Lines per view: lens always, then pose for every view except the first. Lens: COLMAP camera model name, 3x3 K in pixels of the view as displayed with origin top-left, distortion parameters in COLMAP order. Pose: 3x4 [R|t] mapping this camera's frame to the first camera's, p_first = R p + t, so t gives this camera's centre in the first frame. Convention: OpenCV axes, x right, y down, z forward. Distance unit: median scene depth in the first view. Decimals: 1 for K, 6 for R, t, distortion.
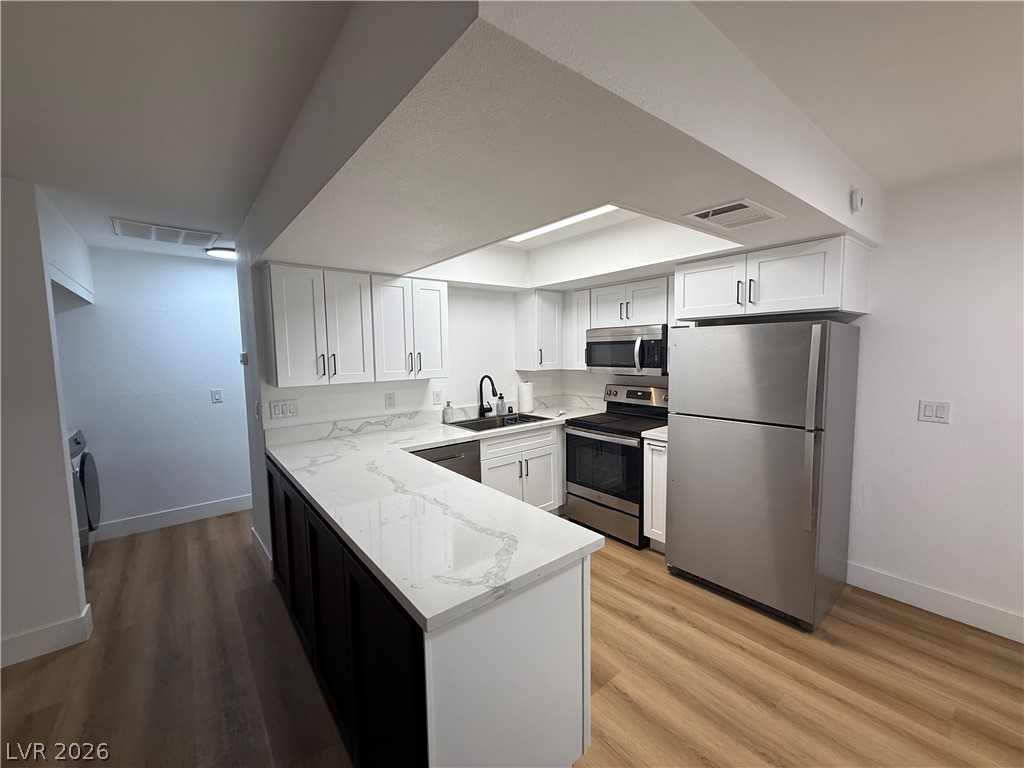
lens RADIAL K [[408.2, 0, 506.8], [0, 408.2, 385.0], [0, 0, 1]] dist [-0.000282, 0.000276]
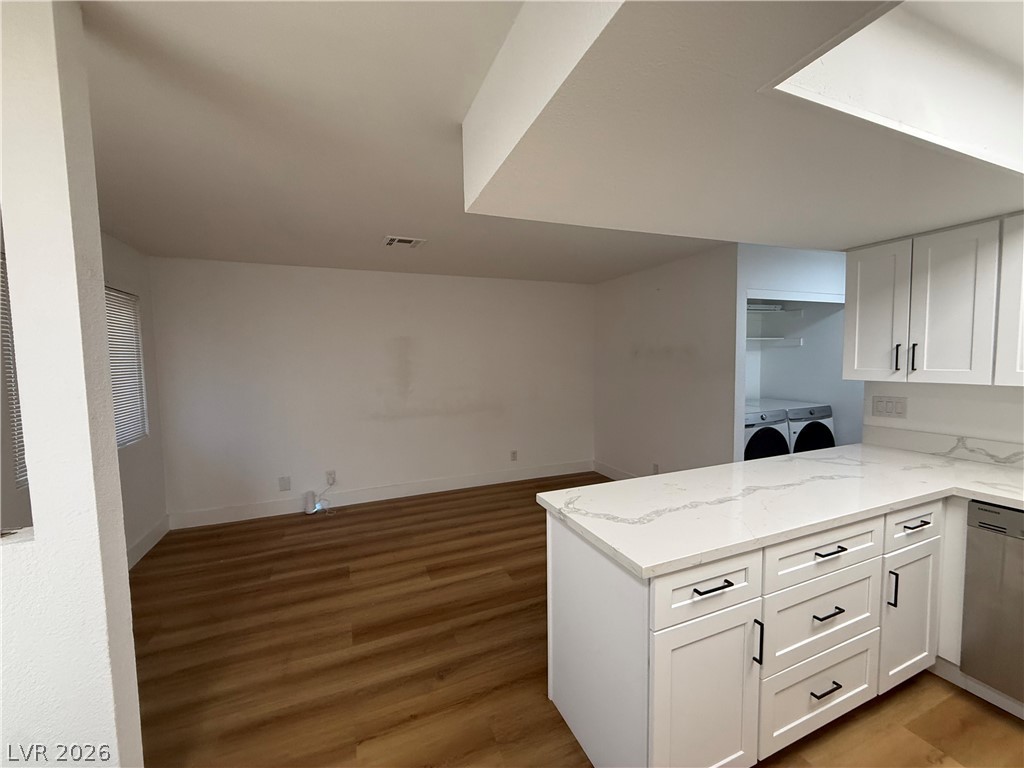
lens RADIAL K [[408.2, 0, 509.2], [0, 408.2, 384.7], [0, 0, 1]] dist [-0.000282, 0.000276]
pose [[-0.281995, 0.081695, -0.955931, 0.483455], [-0.060528, 0.992868, 0.102708, -0.027361], [0.957505, 0.086824, -0.275039, 0.423414]]
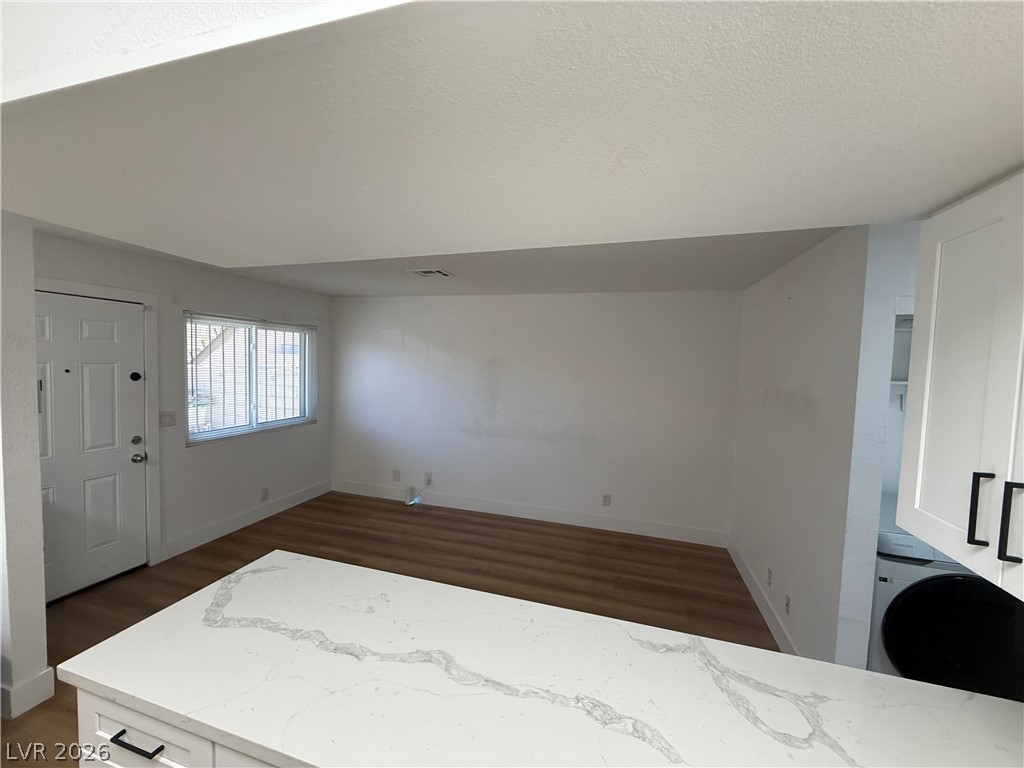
lens RADIAL K [[408.2, 0, 508.3], [0, 408.2, 383.7], [0, 0, 1]] dist [-0.000282, 0.000276]
pose [[-0.824478, 0.021578, -0.565483, -0.013404], [-0.066213, 0.988731, 0.134267, -0.132622], [0.562007, 0.148142, -0.813758, 0.902157]]
